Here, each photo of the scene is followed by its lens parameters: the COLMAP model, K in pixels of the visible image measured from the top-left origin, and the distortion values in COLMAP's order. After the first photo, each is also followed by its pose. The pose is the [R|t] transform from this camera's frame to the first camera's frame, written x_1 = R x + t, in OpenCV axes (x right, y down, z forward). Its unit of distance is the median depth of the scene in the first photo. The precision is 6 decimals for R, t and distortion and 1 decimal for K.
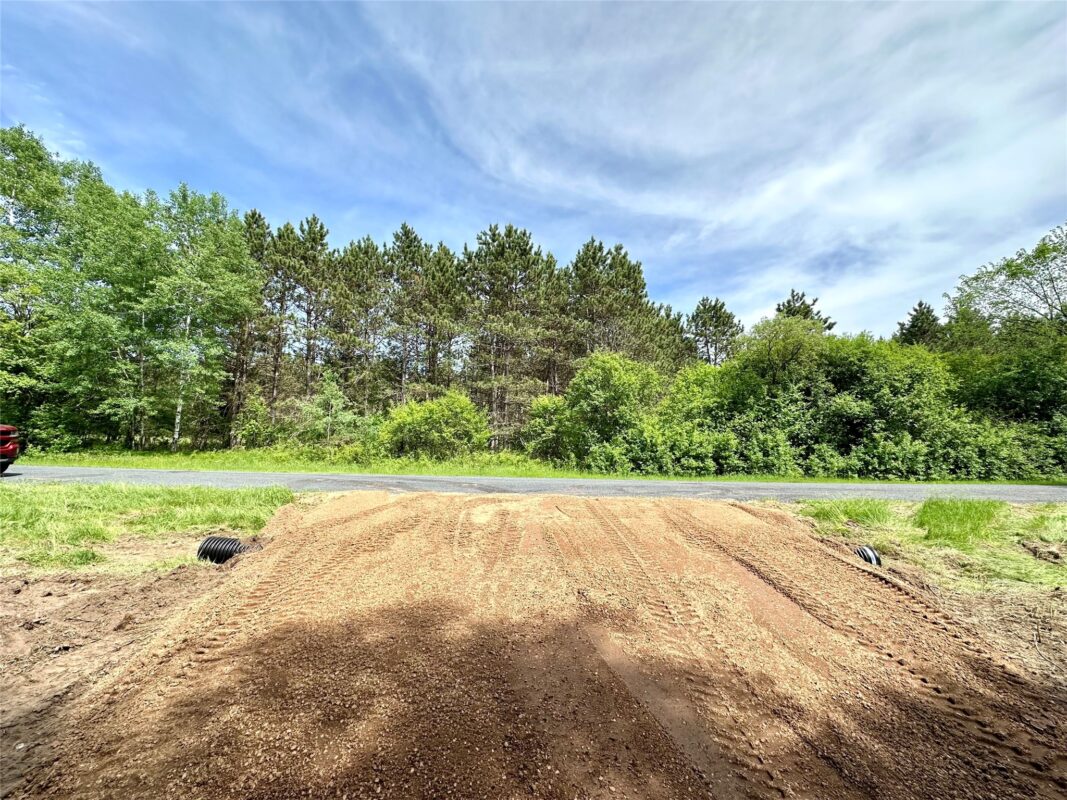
lens RADIAL K [[427.4, 0, 531.7], [0, 427.4, 399.1], [0, 0, 1]] dist [-0.000533, -0.000033]
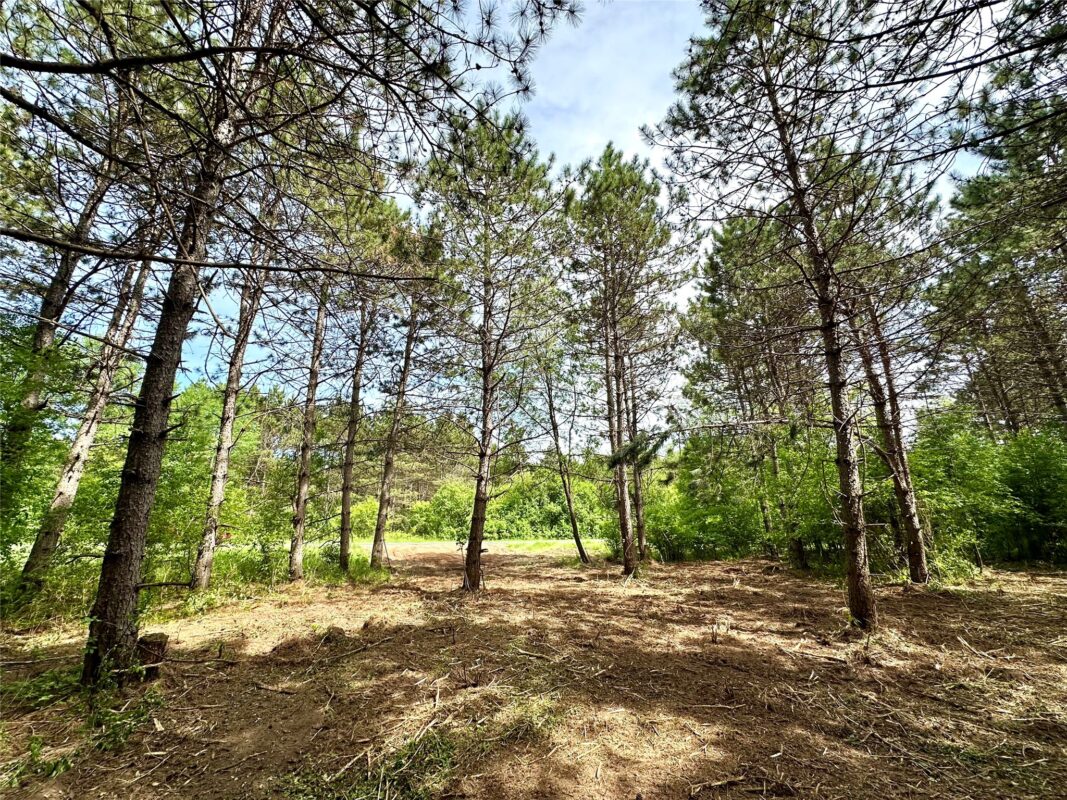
lens RADIAL K [[427.4, 0, 536.2], [0, 427.4, 401.1], [0, 0, 1]] dist [-0.000533, -0.000033]
pose [[0.925782, 0.088611, 0.367526, -0.271349], [-0.026144, 0.984822, -0.171586, -0.159995], [-0.377152, 0.149243, 0.914047, -1.214290]]
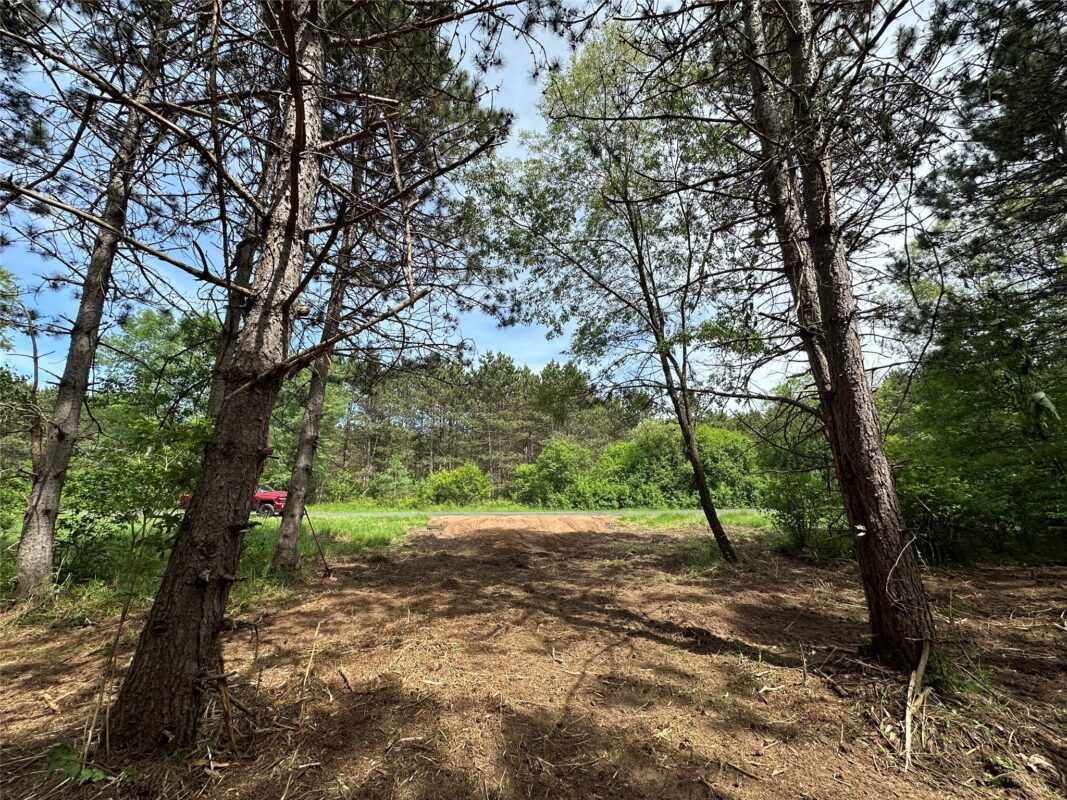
lens RADIAL K [[427.4, 0, 535.8], [0, 427.4, 397.0], [0, 0, 1]] dist [-0.000533, -0.000033]
pose [[0.998397, -0.012035, 0.055300, -0.012148], [0.018318, 0.993248, -0.114558, -0.089347], [-0.053548, 0.115388, 0.991876, -0.785960]]
